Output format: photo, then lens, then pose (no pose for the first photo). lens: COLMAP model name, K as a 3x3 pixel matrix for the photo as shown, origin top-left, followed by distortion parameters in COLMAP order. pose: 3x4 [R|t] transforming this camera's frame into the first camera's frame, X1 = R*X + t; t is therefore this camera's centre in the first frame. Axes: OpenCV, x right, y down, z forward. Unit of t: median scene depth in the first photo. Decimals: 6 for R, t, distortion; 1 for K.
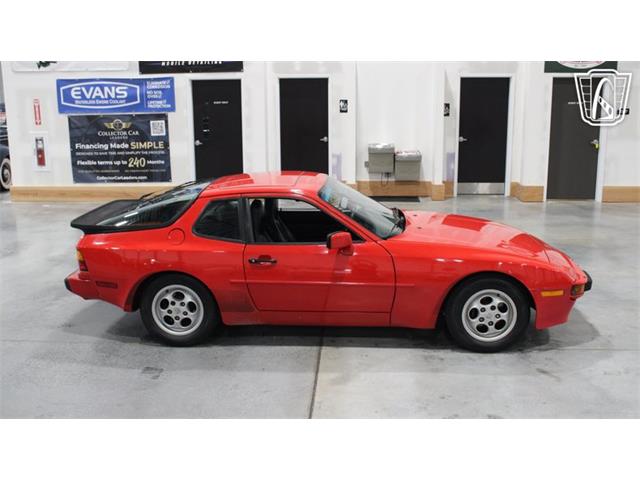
lens RADIAL K [[716.2, 0, 320.0], [0, 716.2, 240.0], [0, 0, 1]] dist [-0.080704, 0.016278]
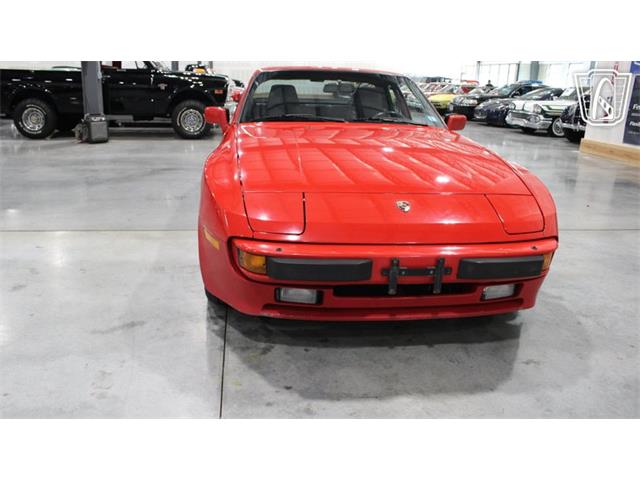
lens RADIAL K [[530.0, 0, 320.0], [0, 530.0, 240.0], [0, 0, 1]] dist [-0.181028, 0.187737]
pose [[0.184382, 0.296384, -0.937102, 0.324257], [-0.247151, 0.936794, 0.247657, -0.021549], [0.951273, 0.185942, 0.245979, 0.431213]]
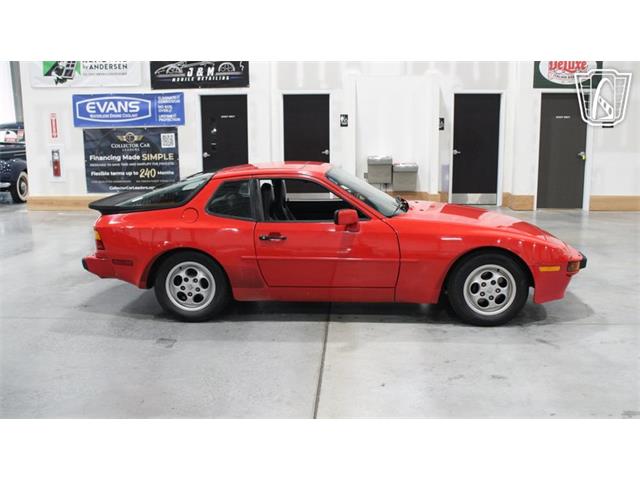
lens RADIAL K [[681.9, 0, 320.0], [0, 681.9, 240.0], [0, 0, 1]] dist [-0.087801, -0.002408]
pose [[0.999992, 0.000206, 0.003966, -0.006632], [-0.000036, 0.999077, -0.042946, 0.033365], [-0.003971, 0.042945, 0.999070, 0.002620]]
